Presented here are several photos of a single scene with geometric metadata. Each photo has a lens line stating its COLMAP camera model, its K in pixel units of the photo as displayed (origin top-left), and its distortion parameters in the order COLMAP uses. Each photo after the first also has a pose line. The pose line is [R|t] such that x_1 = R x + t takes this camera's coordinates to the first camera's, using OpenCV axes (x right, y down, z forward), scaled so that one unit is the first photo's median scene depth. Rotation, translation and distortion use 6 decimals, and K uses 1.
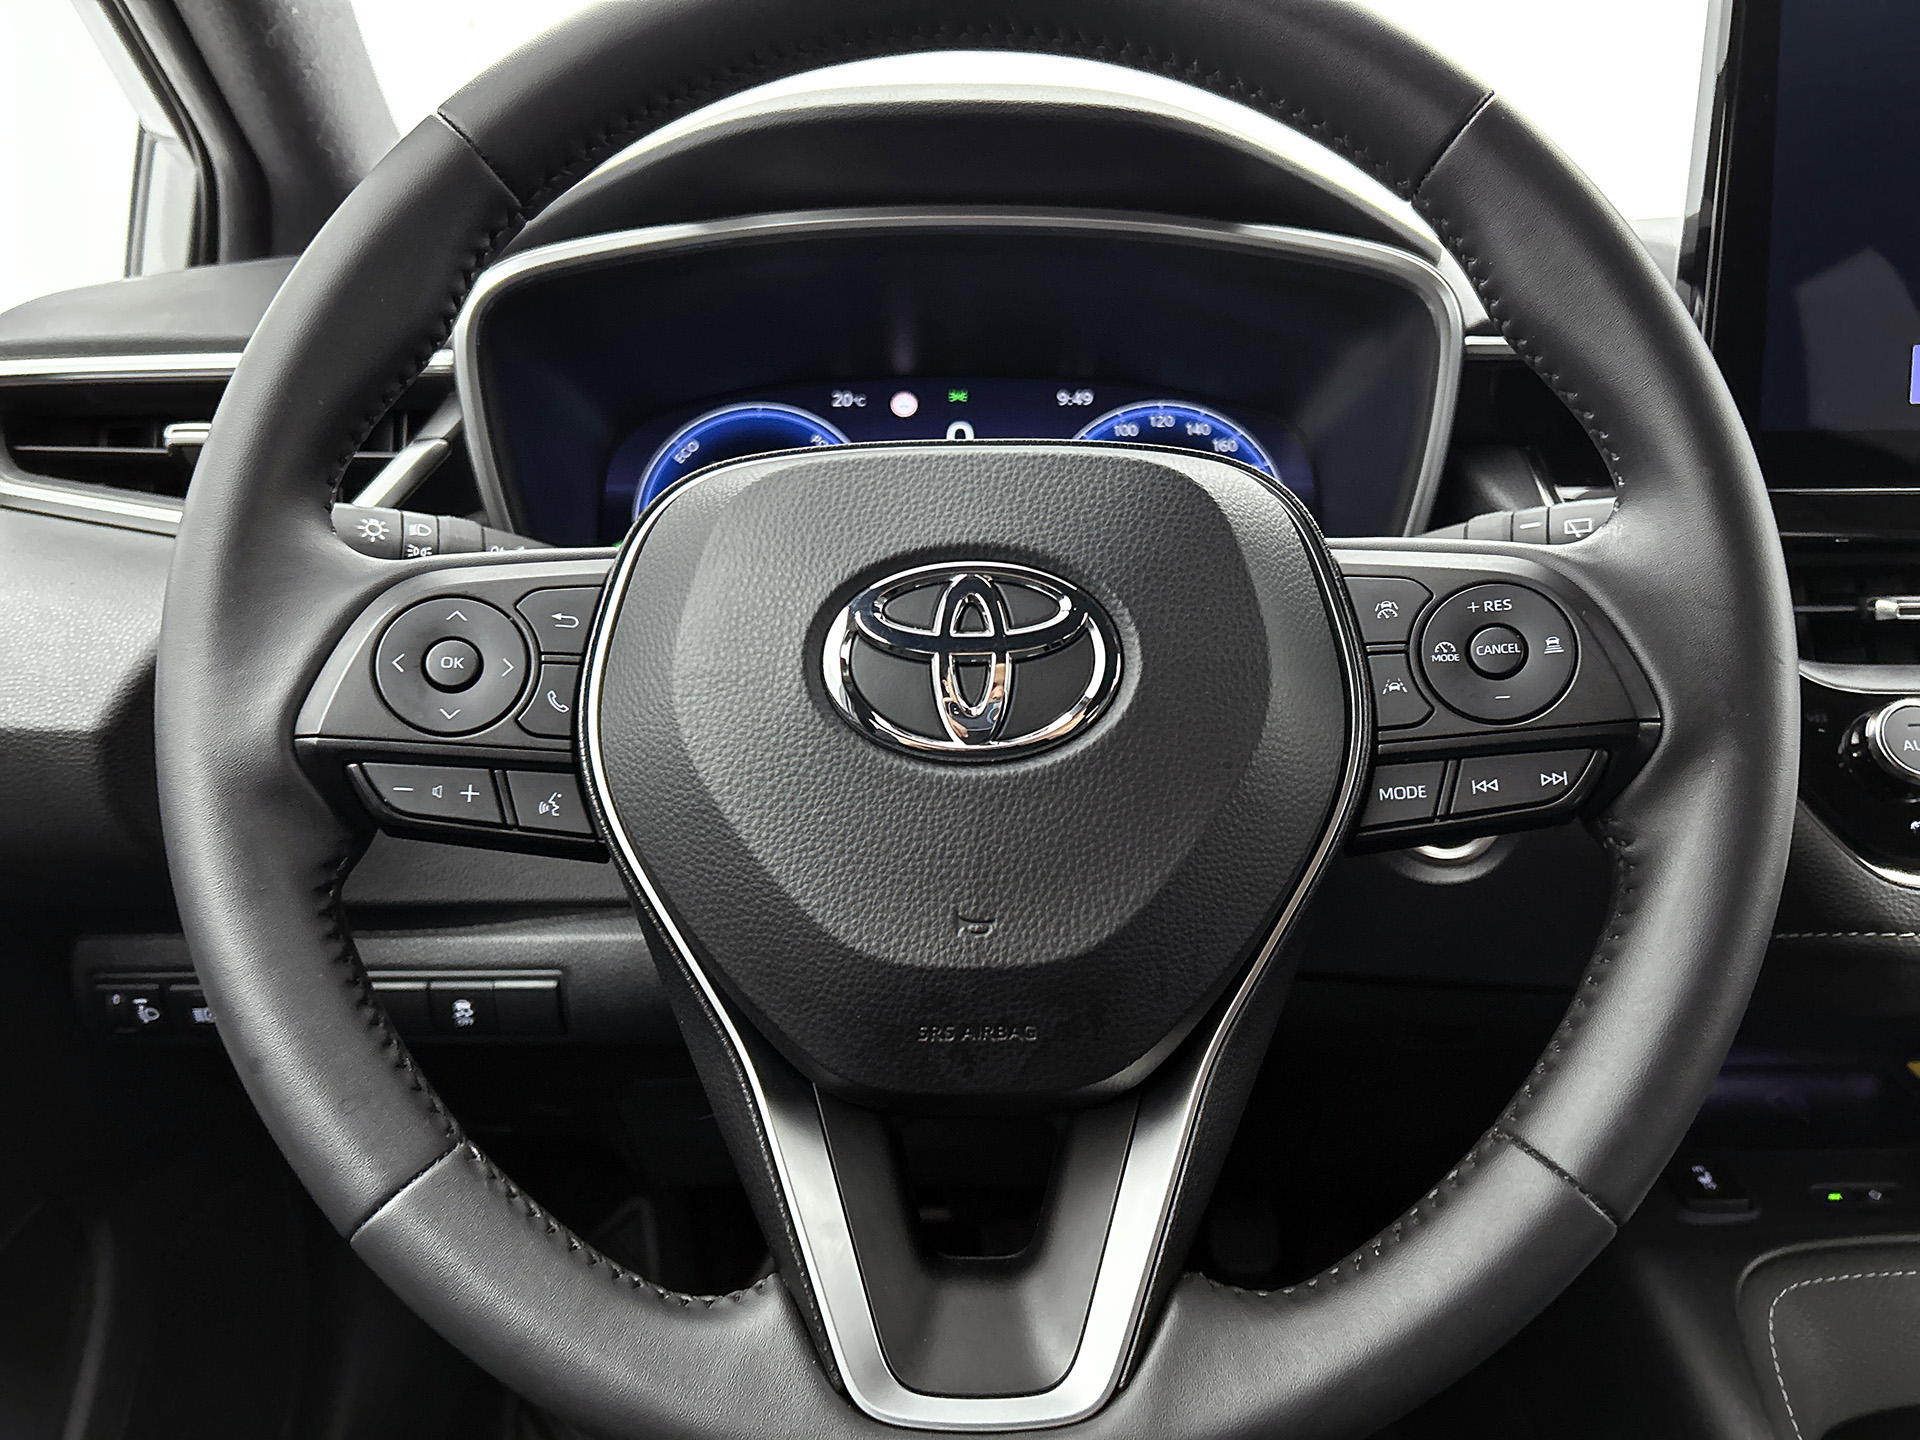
lens RADIAL K [[1450.5, 0, 953.3], [0, 1450.5, 705.3], [0, 0, 1]] dist [0.073337, -0.095341]
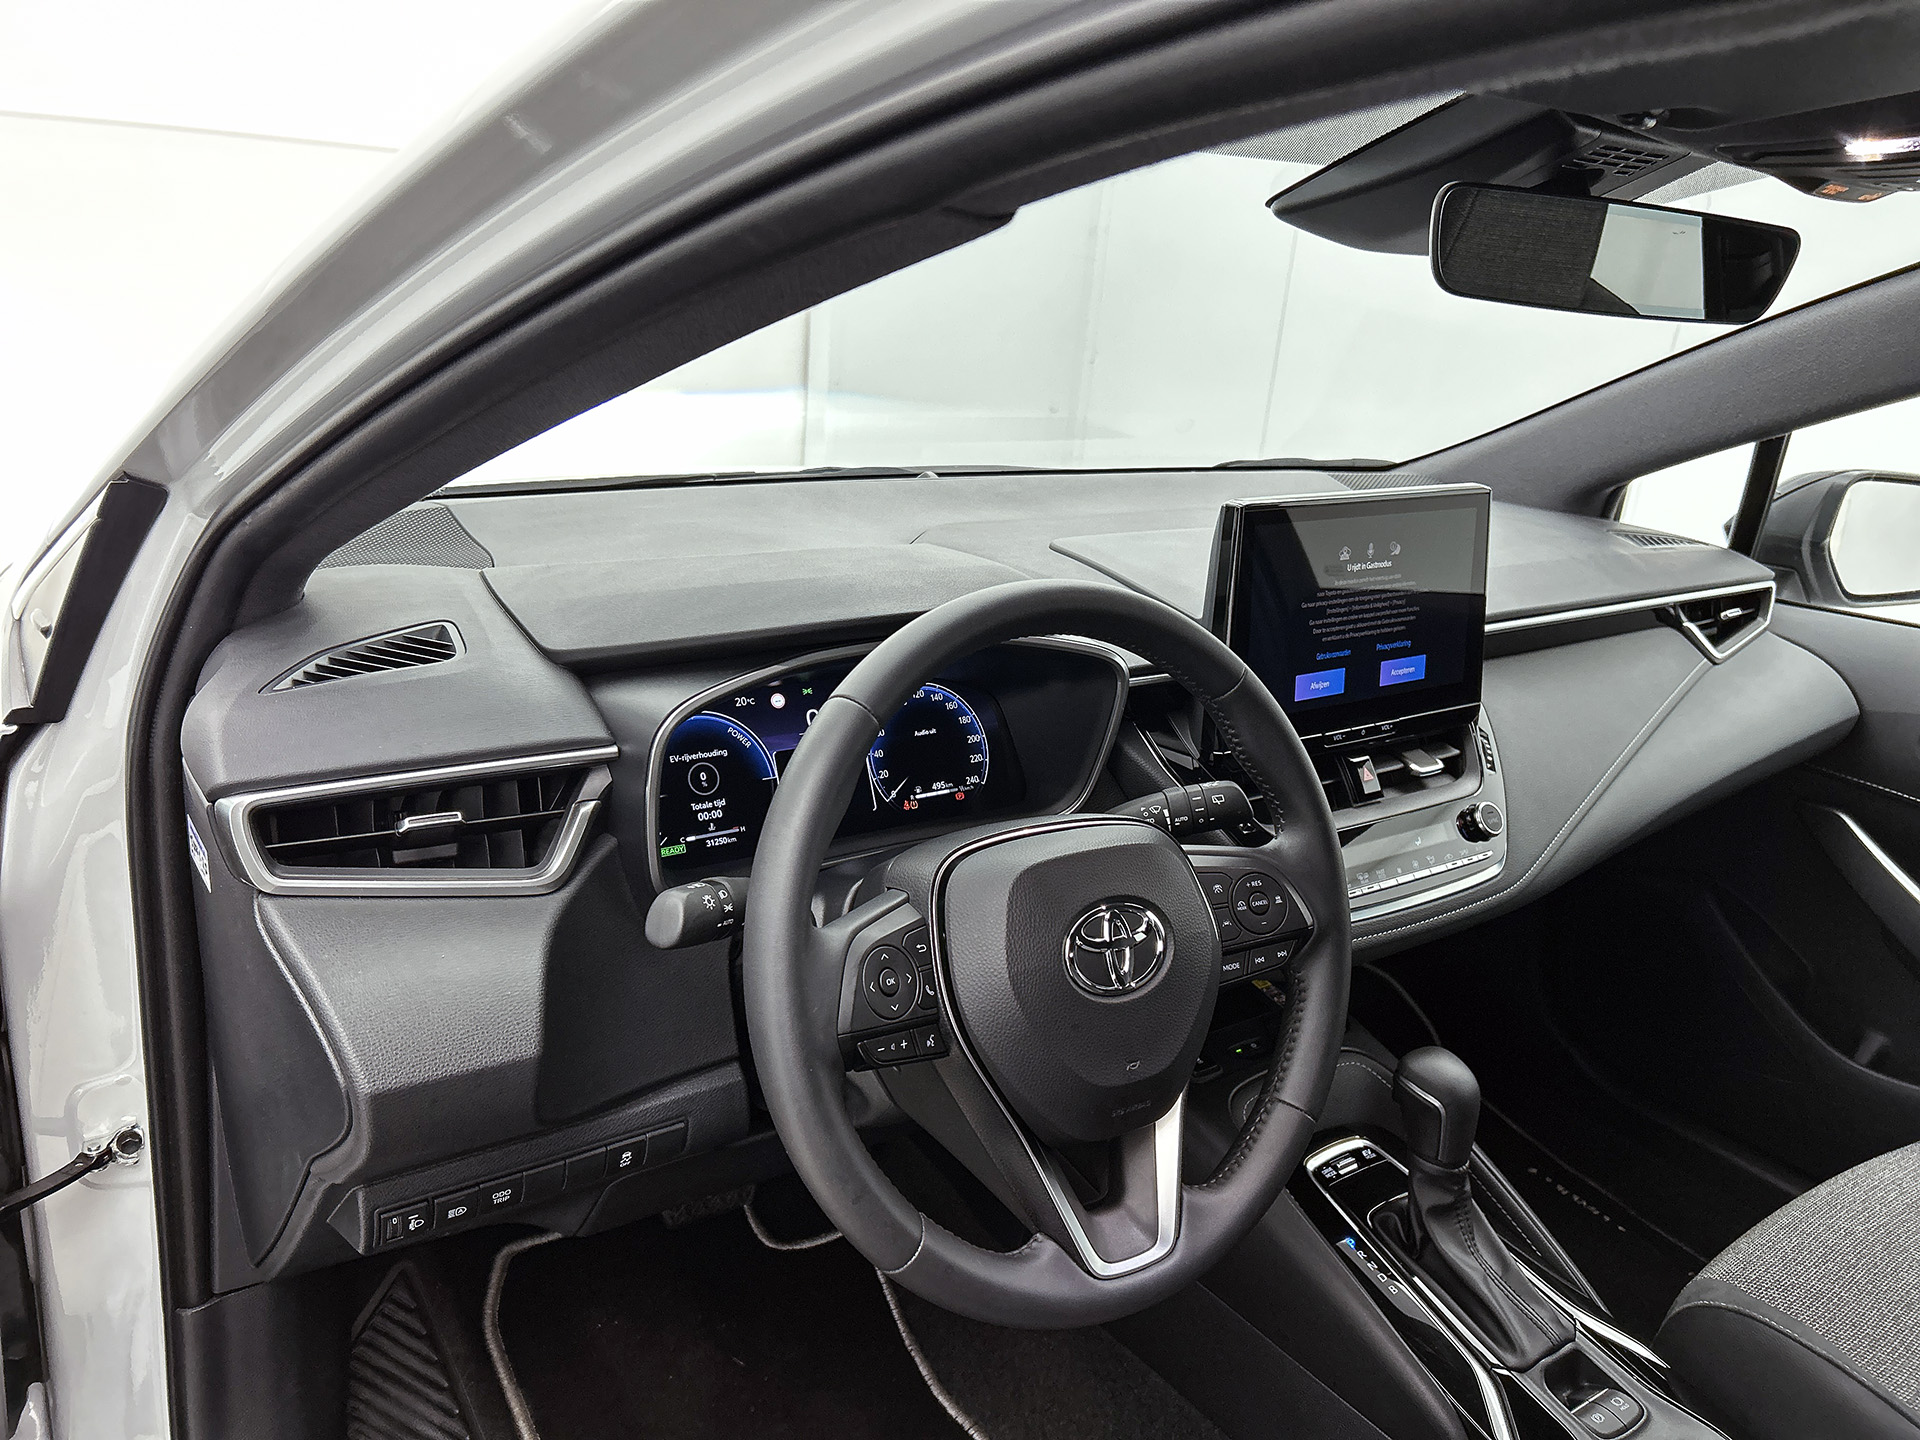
lens RADIAL K [[1450.5, 0, 953.3], [0, 1450.5, 705.3], [0, 0, 1]] dist [0.073337, -0.095341]
pose [[0.824699, -0.111170, 0.554538, -1.398628], [0.064138, 0.992549, 0.103595, -0.660117], [-0.561923, -0.049867, 0.825685, -0.741808]]
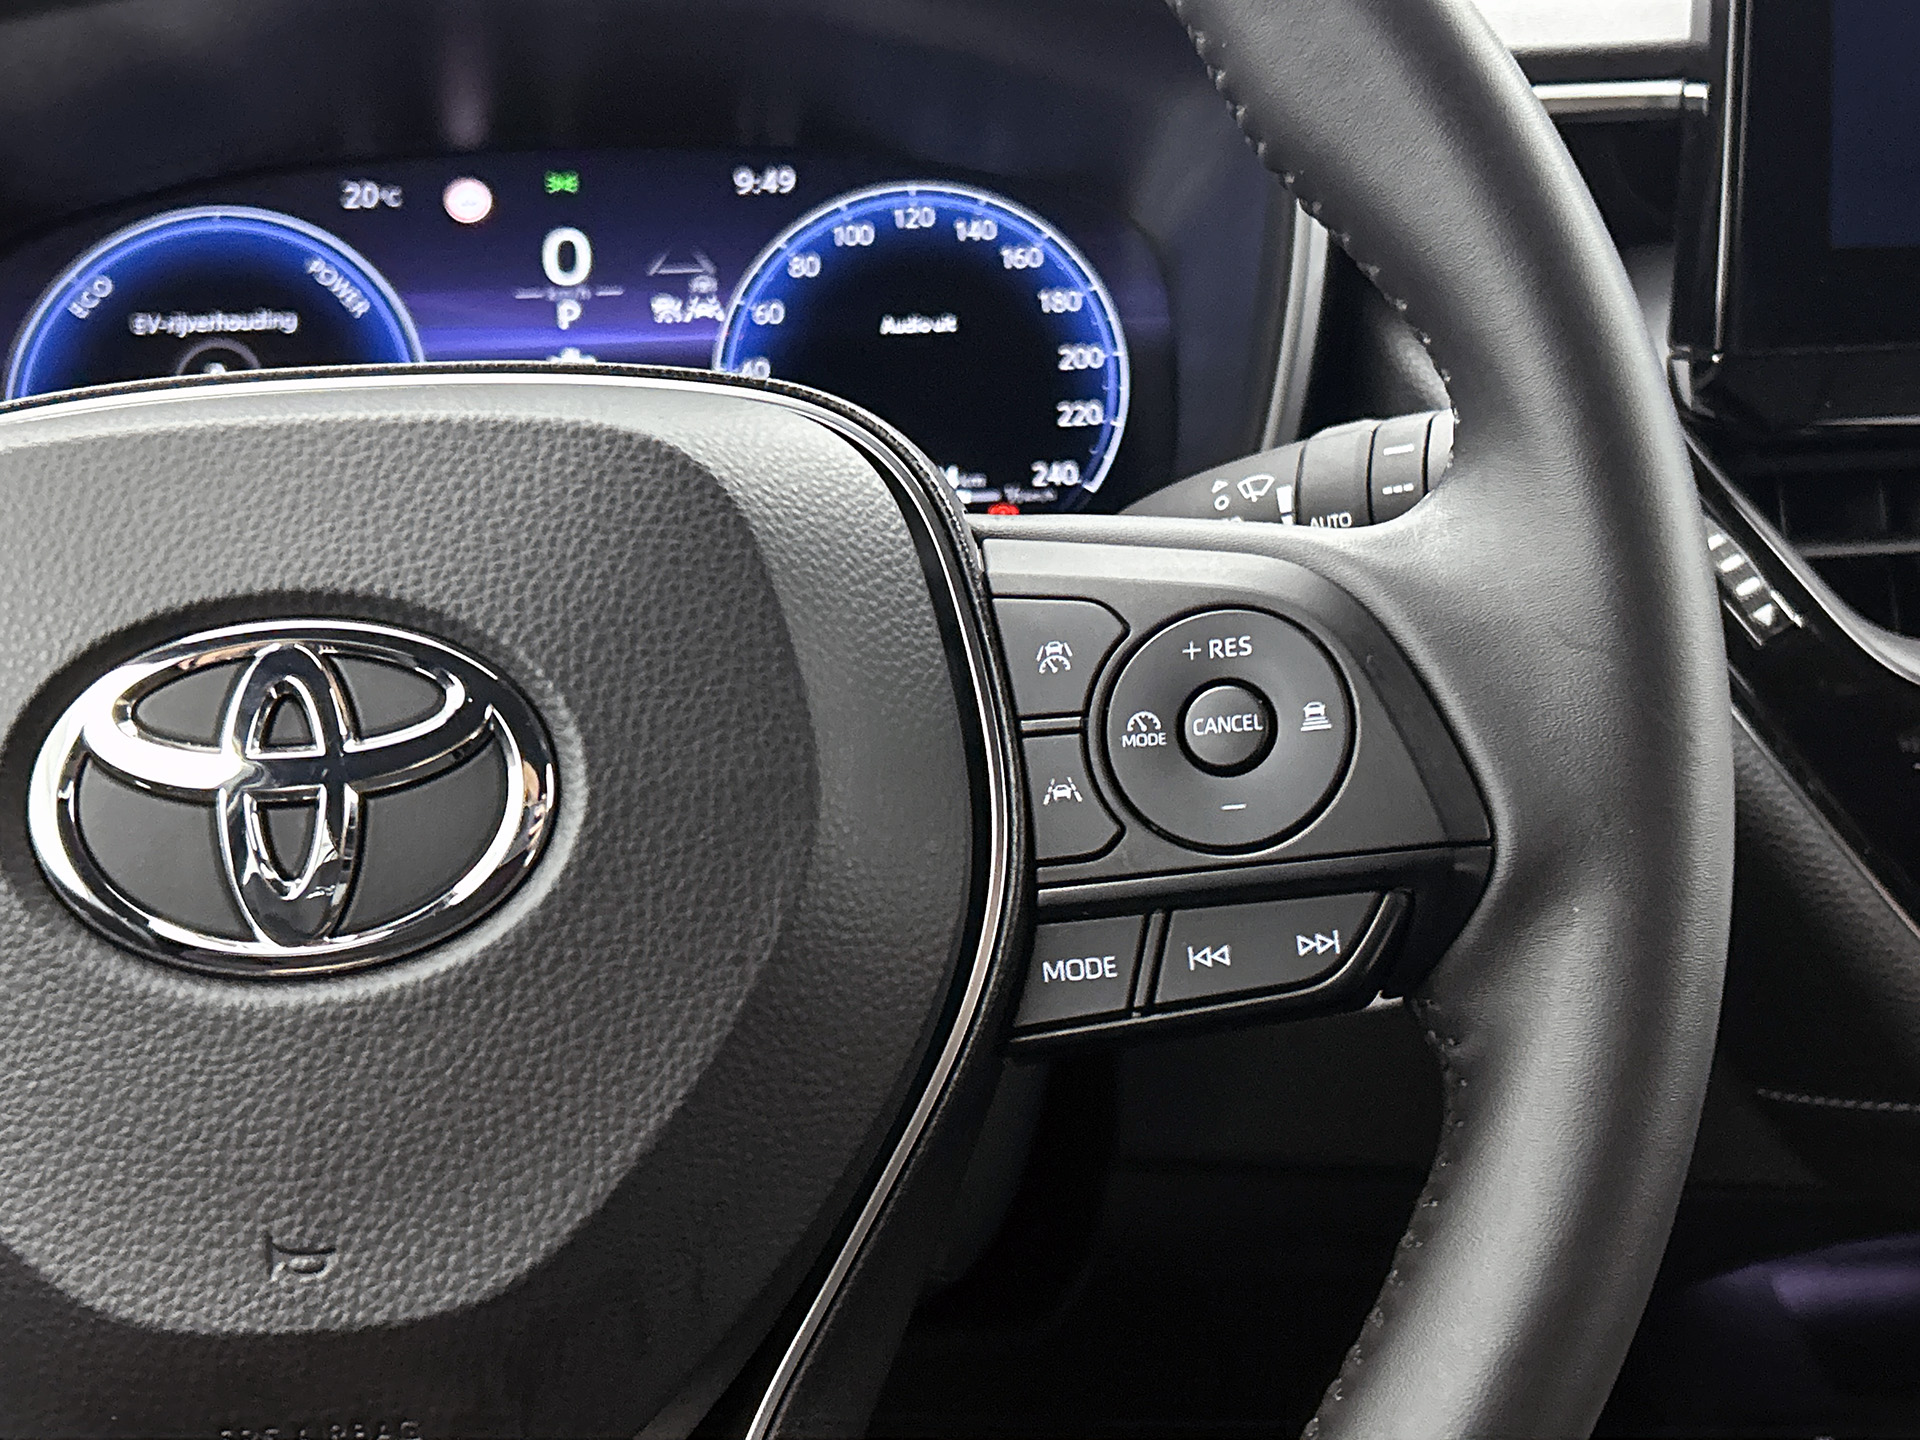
lens RADIAL K [[2389.7, 0, 960.0], [0, 2389.7, 720.0], [0, 0, 1]] dist [0.273628, -1.020504]
pose [[0.999154, -0.038523, 0.014391, 0.261972], [0.037381, 0.996657, 0.072645, -0.119923], [-0.017141, -0.072046, 0.997254, 0.037281]]
